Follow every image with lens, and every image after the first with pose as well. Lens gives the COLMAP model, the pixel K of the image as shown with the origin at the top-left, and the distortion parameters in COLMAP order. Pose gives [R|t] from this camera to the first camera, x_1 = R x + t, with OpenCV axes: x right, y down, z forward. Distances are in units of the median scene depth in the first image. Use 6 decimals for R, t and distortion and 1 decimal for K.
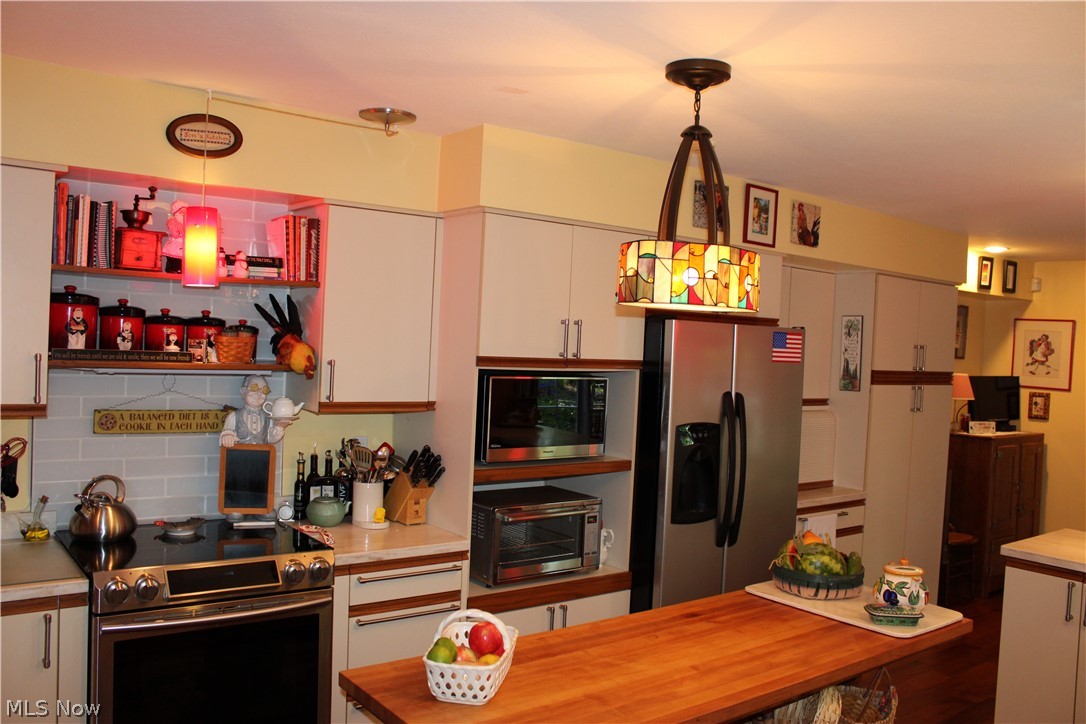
lens RADIAL K [[903.4, 0, 540.5], [0, 903.4, 368.9], [0, 0, 1]] dist [-0.132960, 0.088322]
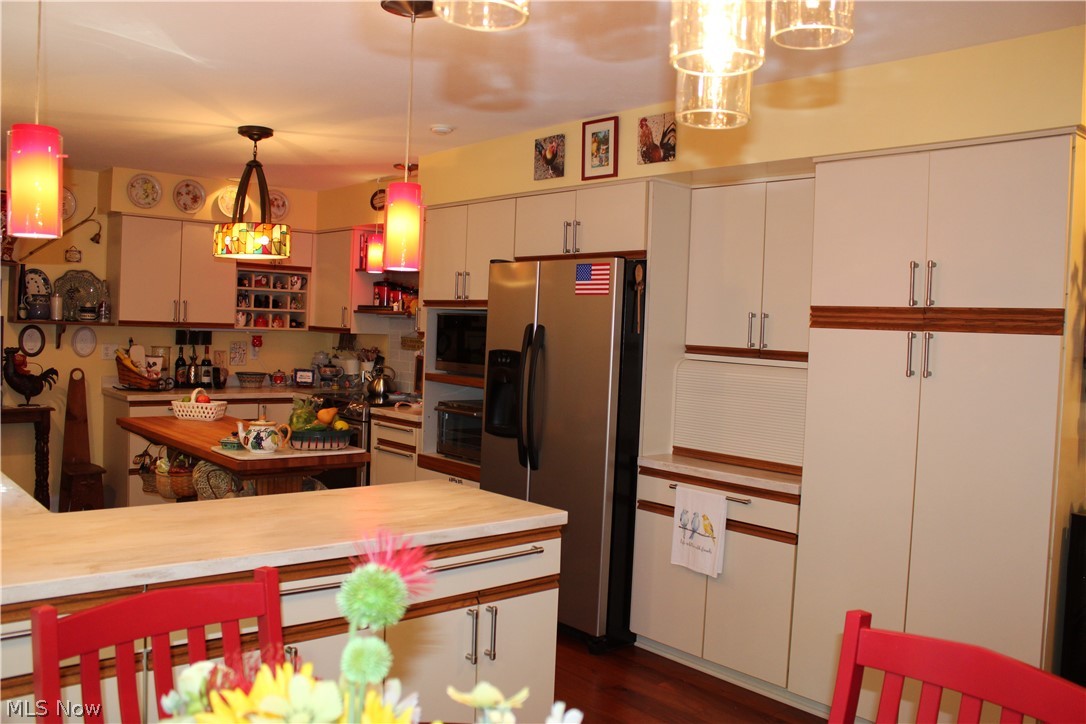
lens RADIAL K [[903.4, 0, 540.6], [0, 903.4, 357.0], [0, 0, 1]] dist [-0.132960, 0.088322]
pose [[0.056662, -0.008140, -0.998360, 1.717637], [-0.068914, 0.997550, -0.012044, 0.103020], [0.996012, 0.069484, 0.055962, 1.255886]]
